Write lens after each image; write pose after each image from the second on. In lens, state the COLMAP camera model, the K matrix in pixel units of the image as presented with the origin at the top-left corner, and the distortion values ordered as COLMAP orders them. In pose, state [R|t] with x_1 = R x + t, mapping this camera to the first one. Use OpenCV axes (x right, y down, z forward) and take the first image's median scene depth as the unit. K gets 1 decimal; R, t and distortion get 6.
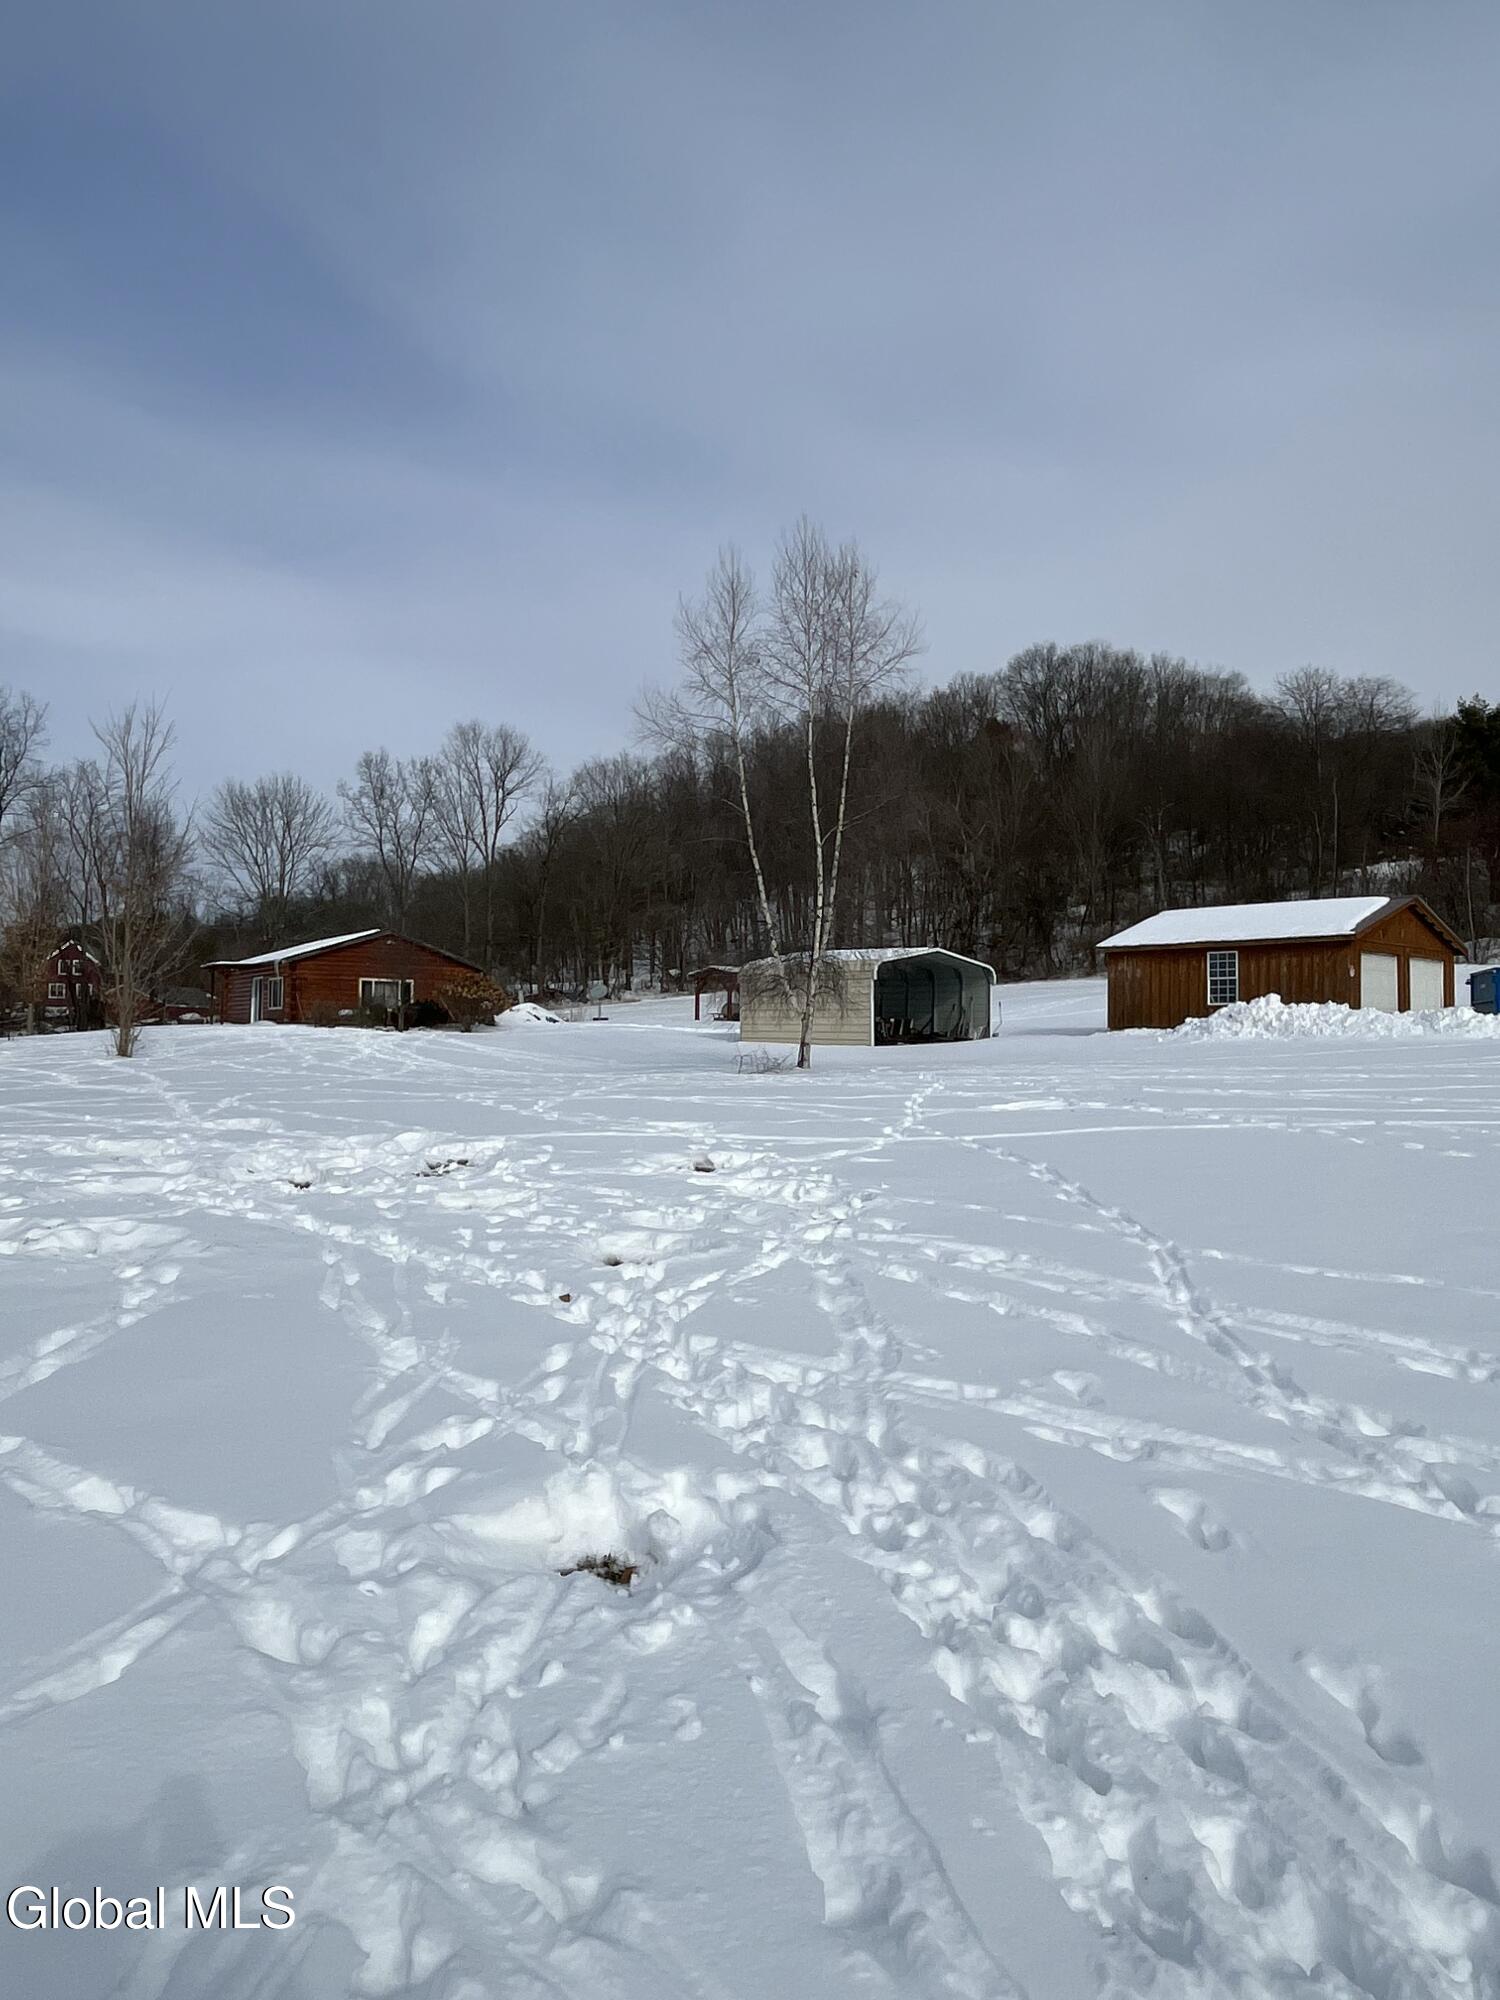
lens RADIAL K [[1367.3, 0, 741.4], [0, 1367.3, 1003.5], [0, 0, 1]] dist [0.025369, 0.001228]
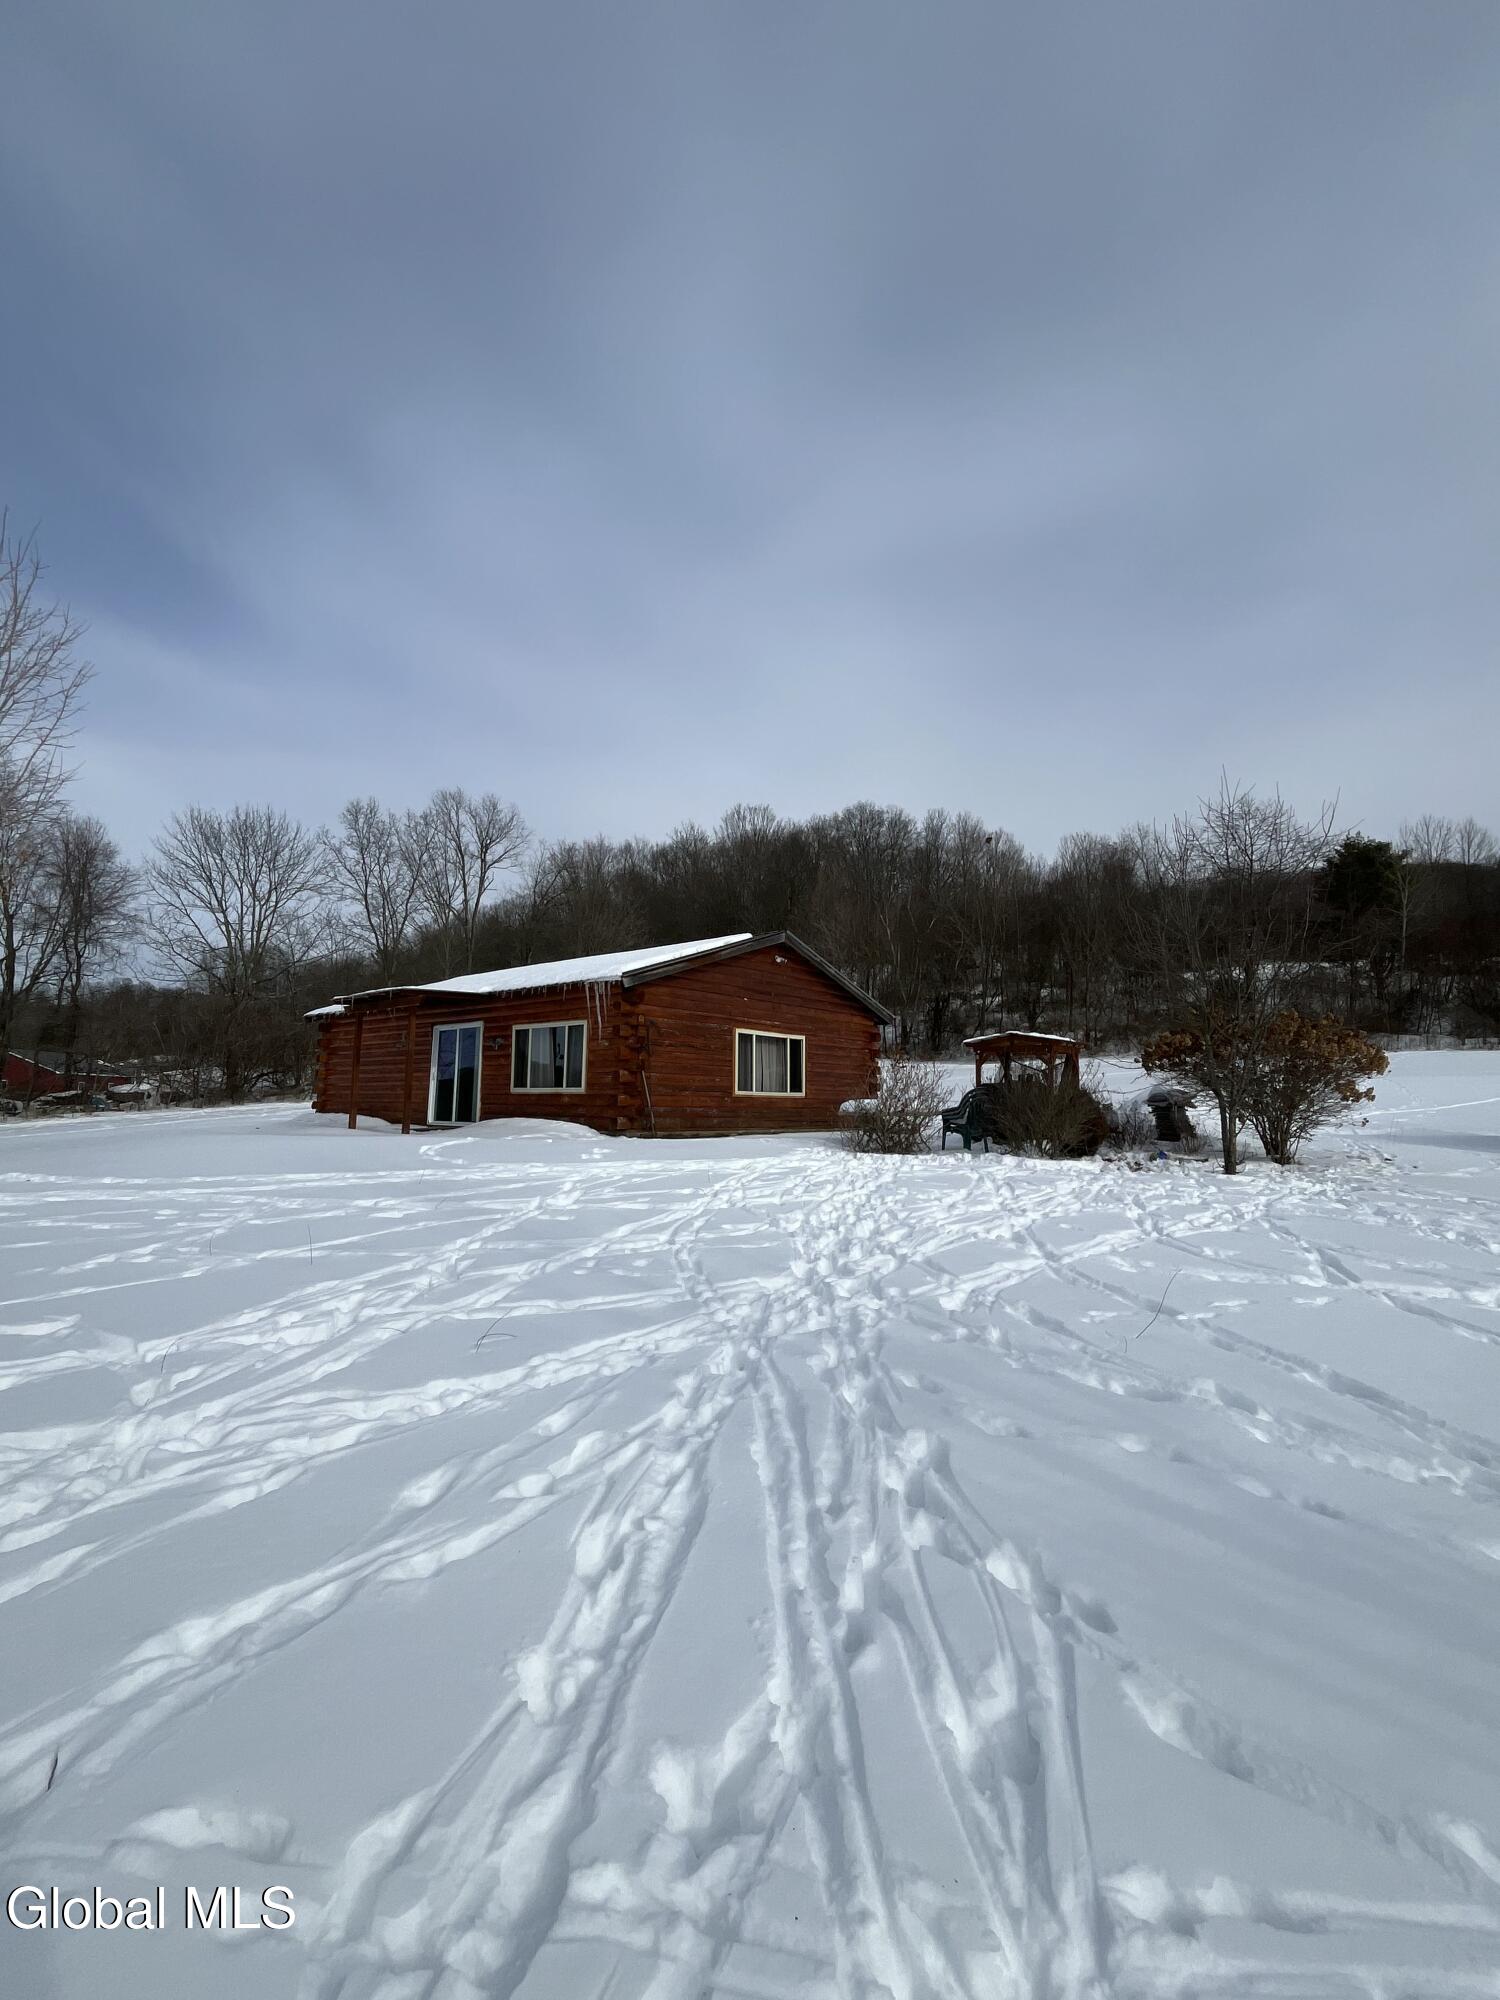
lens RADIAL K [[875.9, 0, 758.8], [0, 875.9, 1007.4], [0, 0, 1]] dist [0.001368, 0.000110]
pose [[0.950947, 0.030305, 0.307866, -0.193884], [-0.006741, 0.996984, -0.077316, -0.001035], [-0.309281, 0.071448, 0.948283, 0.372350]]
